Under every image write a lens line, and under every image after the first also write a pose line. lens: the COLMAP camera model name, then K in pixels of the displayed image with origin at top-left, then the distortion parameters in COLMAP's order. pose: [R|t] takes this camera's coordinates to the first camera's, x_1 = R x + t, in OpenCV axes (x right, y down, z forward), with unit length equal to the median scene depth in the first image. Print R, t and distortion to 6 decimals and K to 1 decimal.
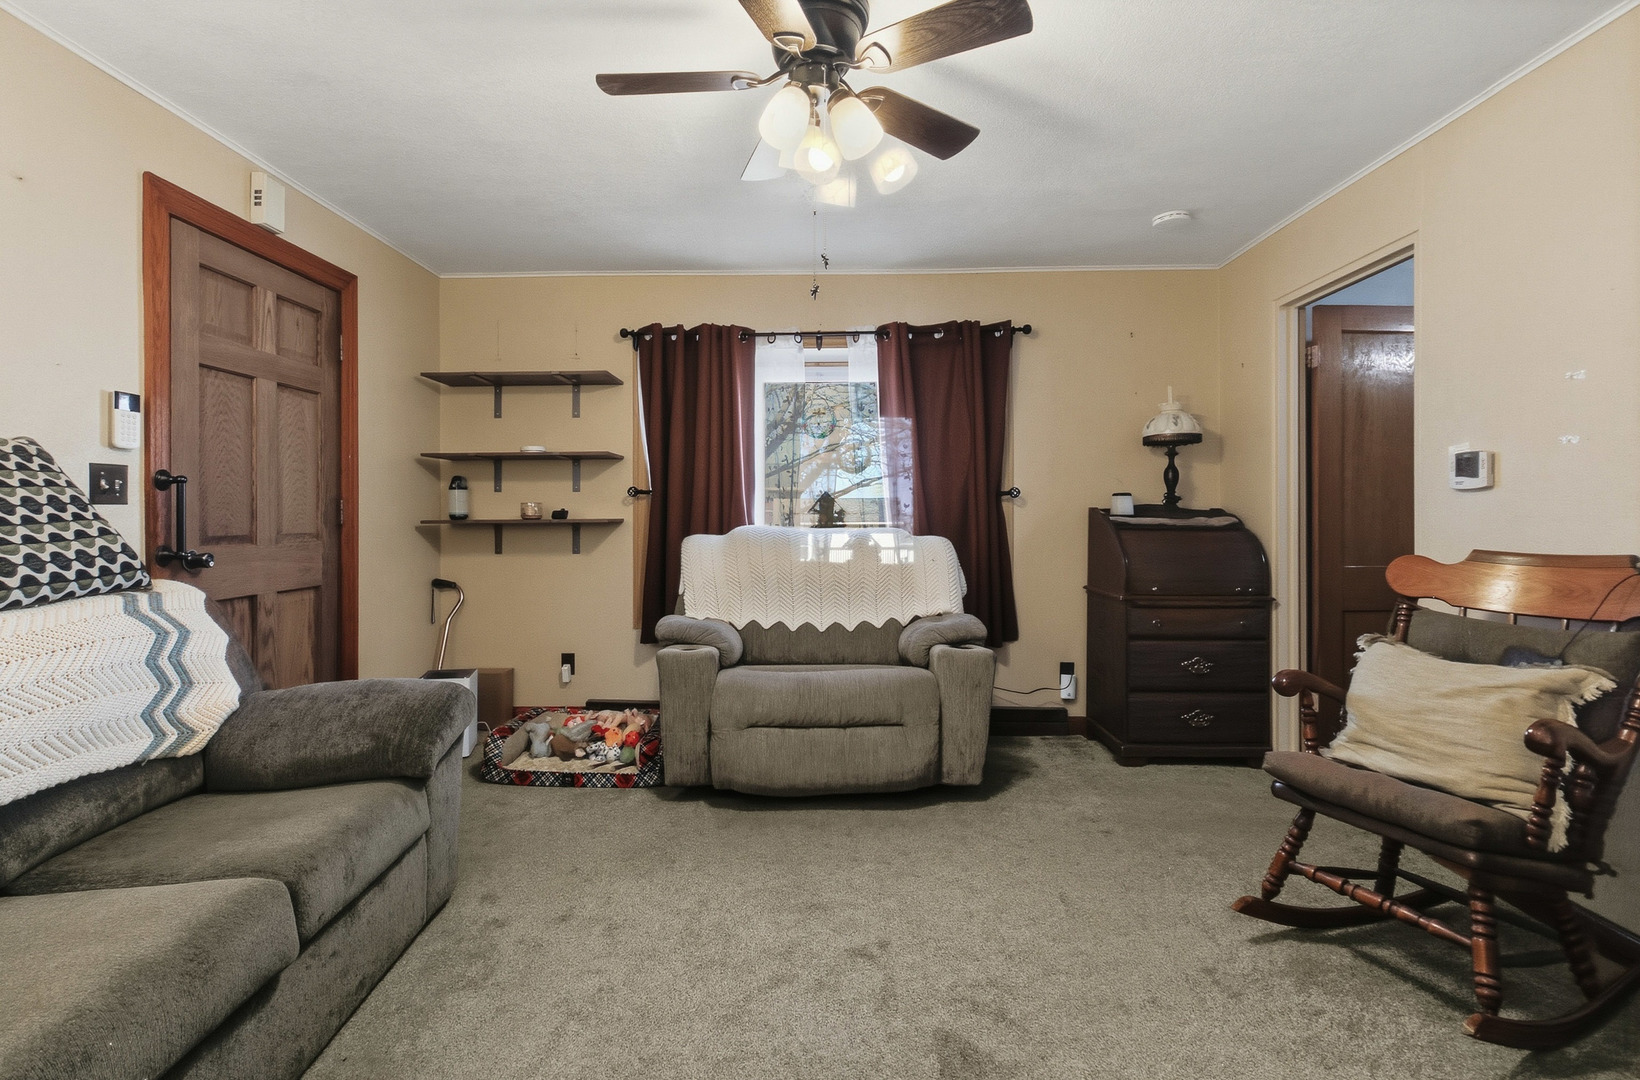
lens RADIAL K [[769.9, 0, 790.5], [0, 769.9, 518.0], [0, 0, 1]] dist [0.013384, -0.001481]
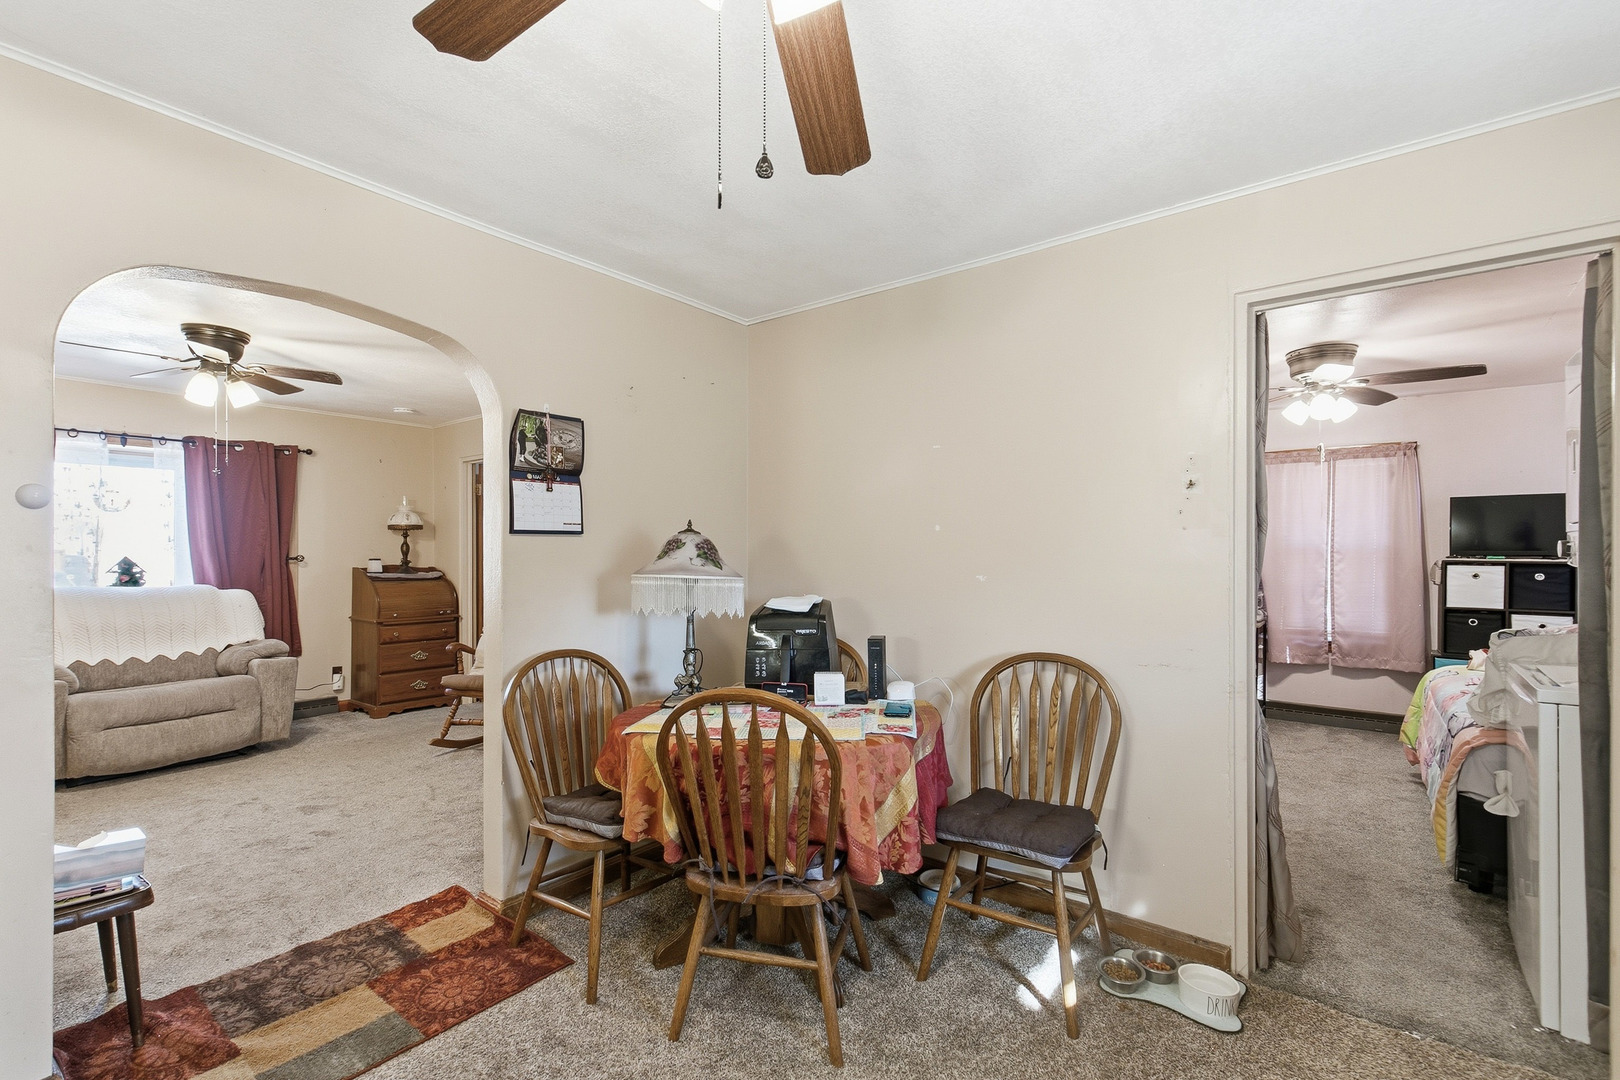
lens RADIAL K [[737.9, 0, 798.1], [0, 737.9, 553.2], [0, 0, 1]] dist [0.010283, -0.002840]
pose [[0.590877, -0.002163, 0.806758, -0.338339], [0.001275, 0.999998, 0.001748, -0.048670], [-0.806760, -0.000004, 0.590879, -0.719261]]
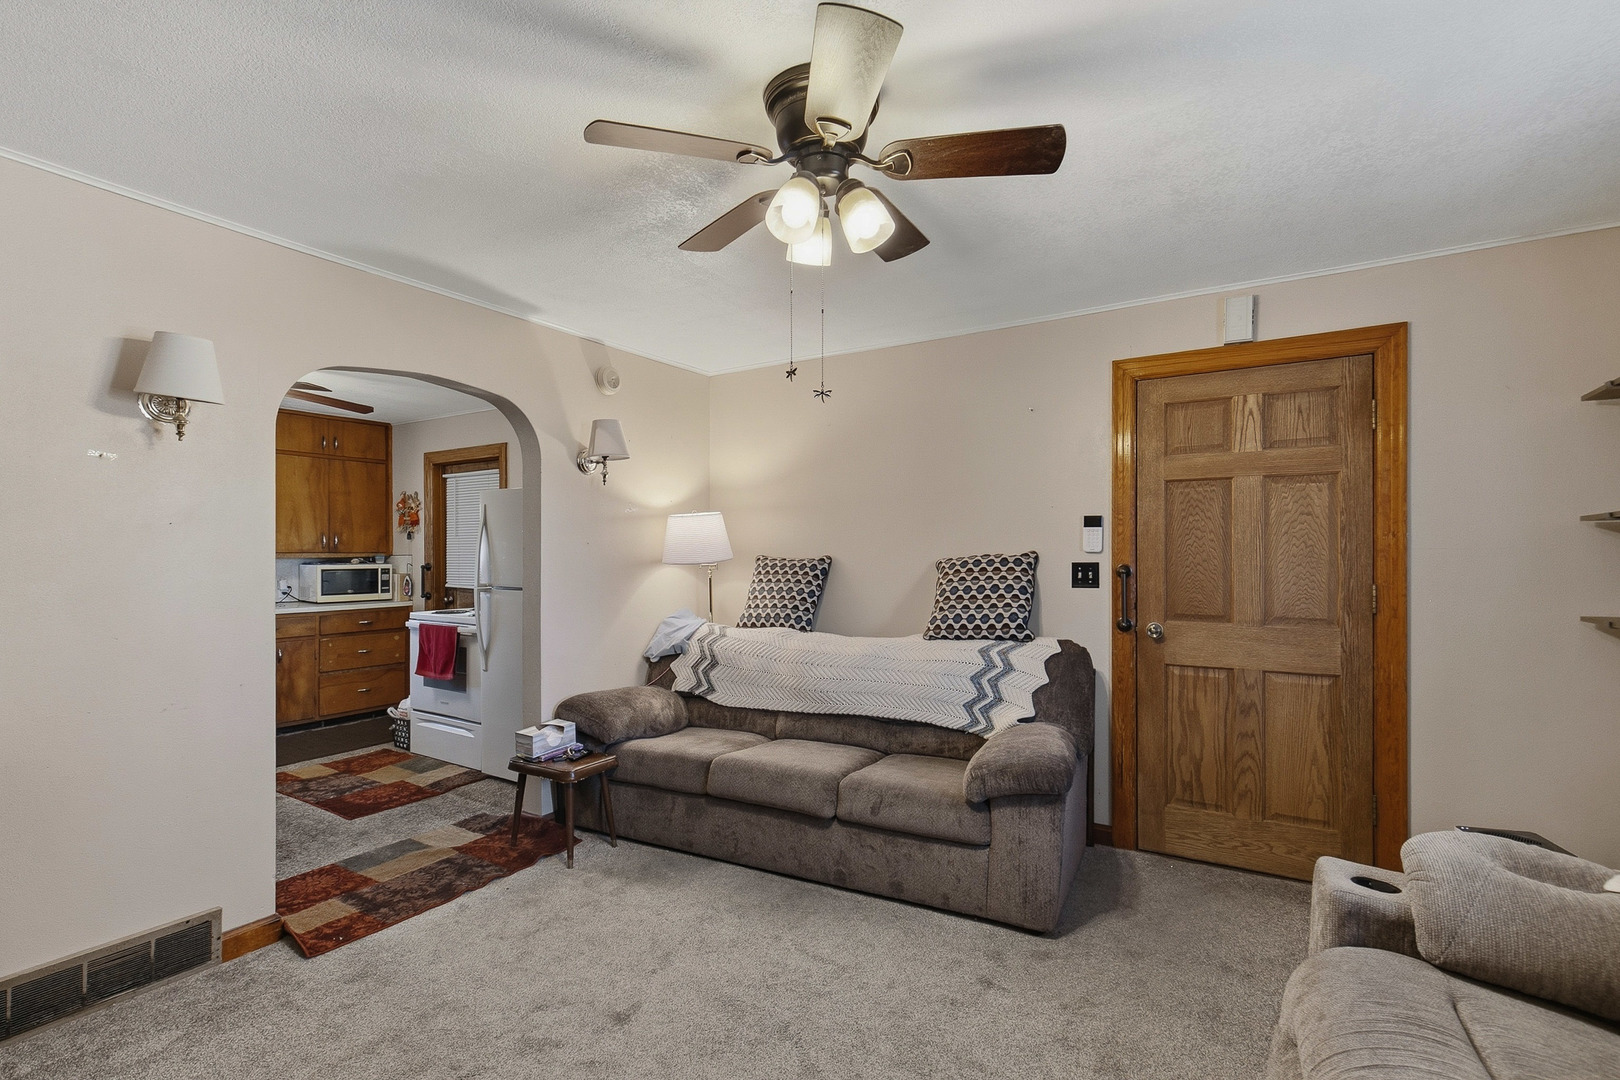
lens RADIAL K [[737.9, 0, 790.4], [0, 737.9, 558.2], [0, 0, 1]] dist [0.010283, -0.002840]
pose [[-0.497573, 0.003750, -0.867414, 0.460494], [0.000222, 0.999991, 0.004196, -0.053808], [0.867422, 0.001895, -0.497570, 0.785428]]
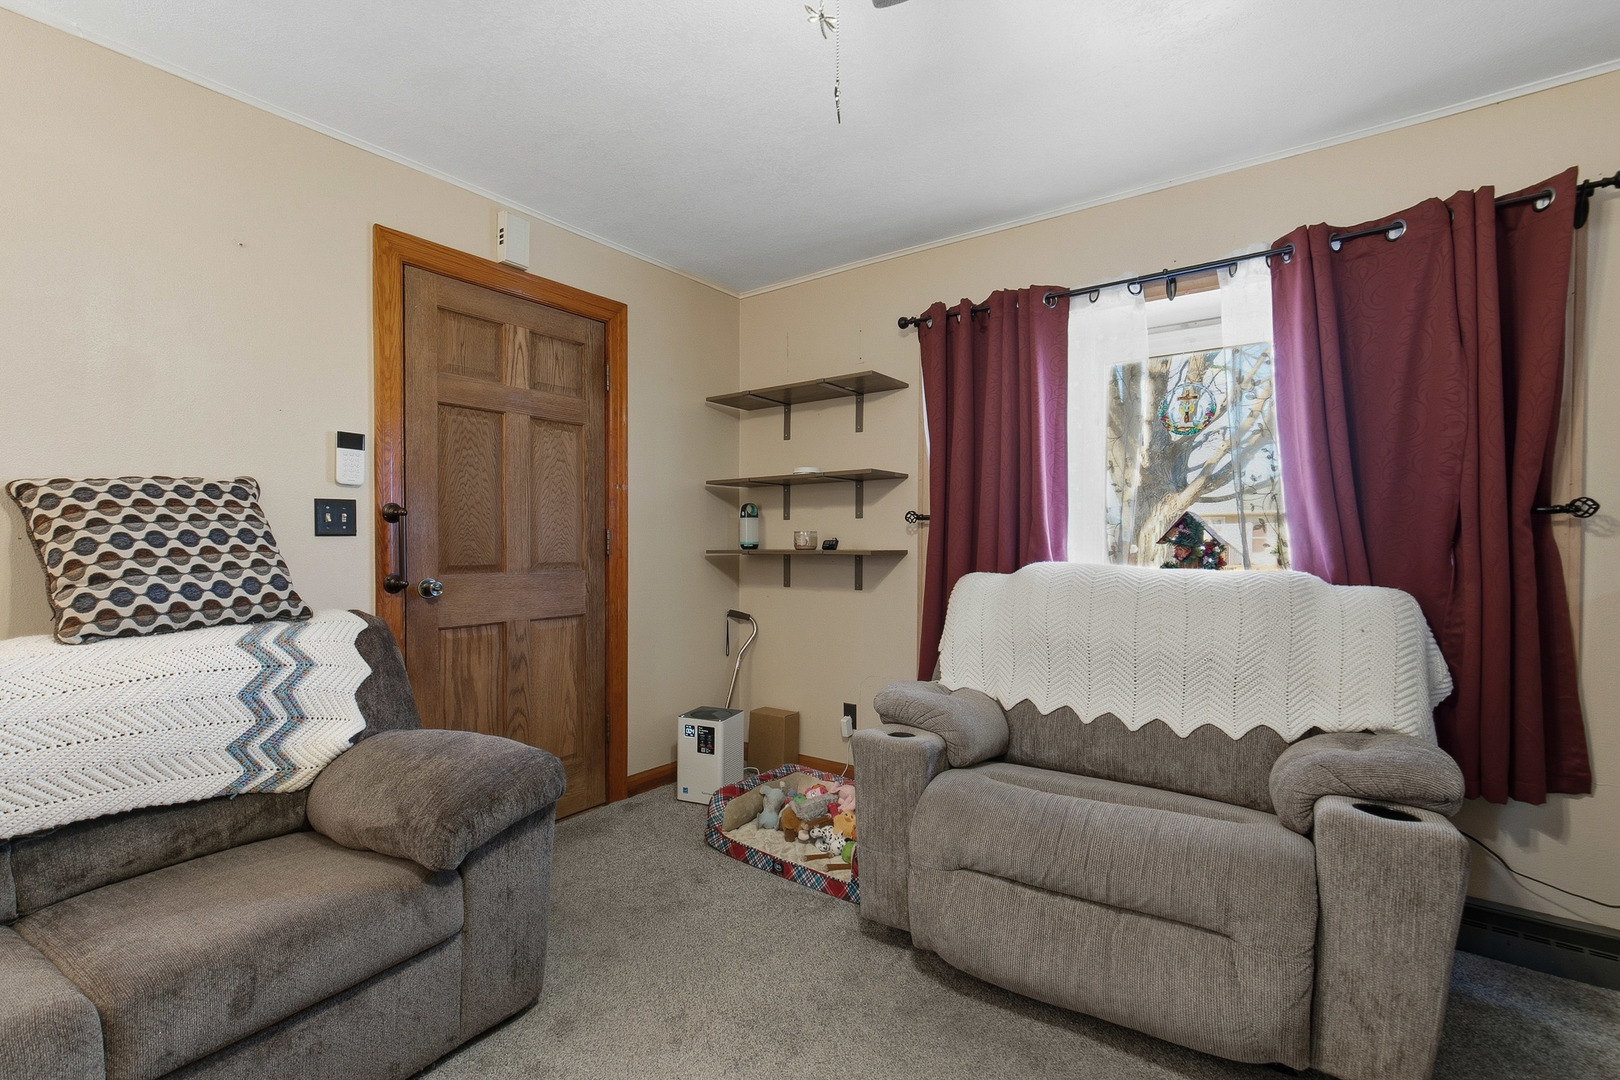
lens RADIAL K [[737.9, 0, 797.4], [0, 737.9, 551.1], [0, 0, 1]] dist [0.010283, -0.002840]
pose [[0.822581, 0.011236, -0.568537, 0.157349], [-0.005206, 0.999912, 0.012229, -0.007974], [0.568624, -0.007100, 0.822567, 0.329125]]
